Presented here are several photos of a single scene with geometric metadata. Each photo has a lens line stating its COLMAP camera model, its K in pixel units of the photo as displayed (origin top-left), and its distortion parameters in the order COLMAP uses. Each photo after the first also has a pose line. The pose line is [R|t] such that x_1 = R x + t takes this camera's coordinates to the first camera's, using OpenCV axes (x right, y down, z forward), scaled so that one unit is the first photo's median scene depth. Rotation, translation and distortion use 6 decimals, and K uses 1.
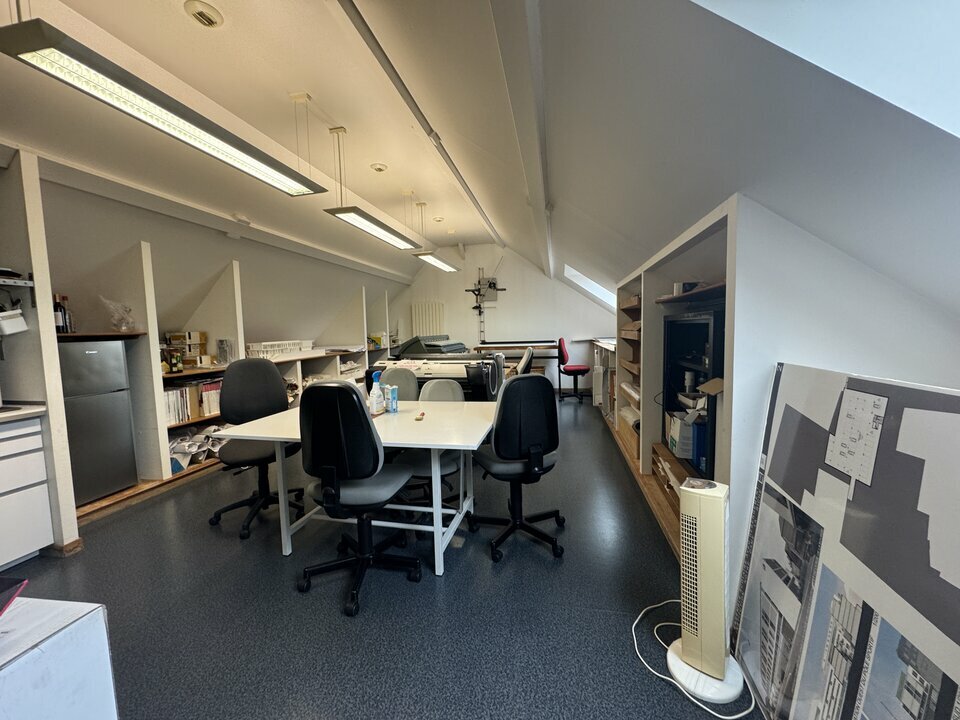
lens RADIAL K [[383.1, 0, 480.0], [0, 383.1, 360.0], [0, 0, 1]] dist [0.000207, 0.000000]
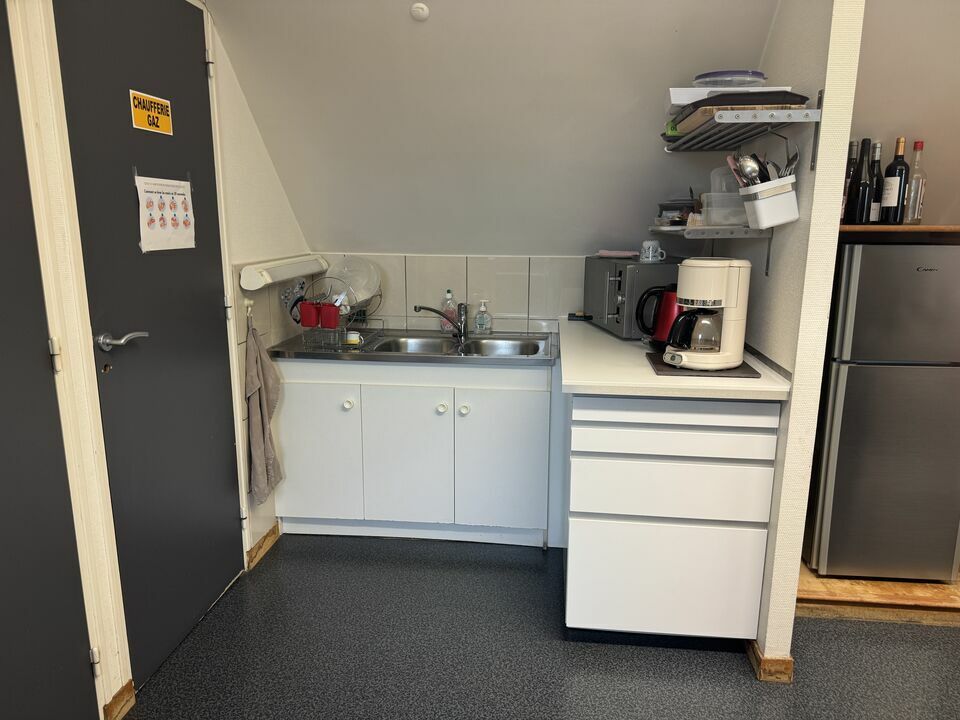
lens RADIAL K [[679.3, 0, 480.0], [0, 679.3, 360.0], [0, 0, 1]] dist [0.022595, -0.001119]
pose [[0.097861, 0.230818, -0.968063, -0.349336], [-0.089629, 0.970823, 0.222415, -0.061235], [0.991156, 0.065001, 0.115694, 0.511309]]
